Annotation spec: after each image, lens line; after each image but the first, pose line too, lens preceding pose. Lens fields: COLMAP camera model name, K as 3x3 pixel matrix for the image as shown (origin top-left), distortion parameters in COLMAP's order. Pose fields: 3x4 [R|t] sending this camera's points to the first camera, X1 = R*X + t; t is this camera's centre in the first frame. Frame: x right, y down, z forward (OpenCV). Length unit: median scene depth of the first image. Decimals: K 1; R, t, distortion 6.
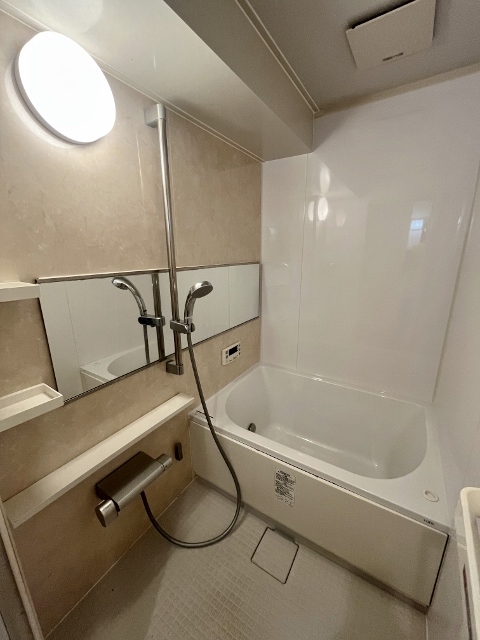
lens RADIAL K [[259.9, 0, 239.4], [0, 259.9, 322.9], [0, 0, 1]] dist [-0.000245, -0.000288]
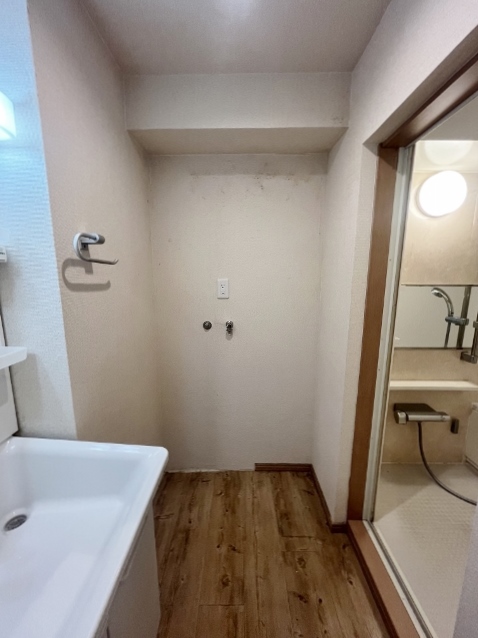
lens RADIAL K [[259.1, 0, 234.8], [0, 259.1, 322.2], [0, 0, 1]] dist [-0.000245, -0.000288]
pose [[0.512386, 0.151415, -0.845301, 0.235875], [-0.231578, 0.972230, 0.033779, 0.233834], [0.826941, 0.178445, 0.533221, -0.746591]]
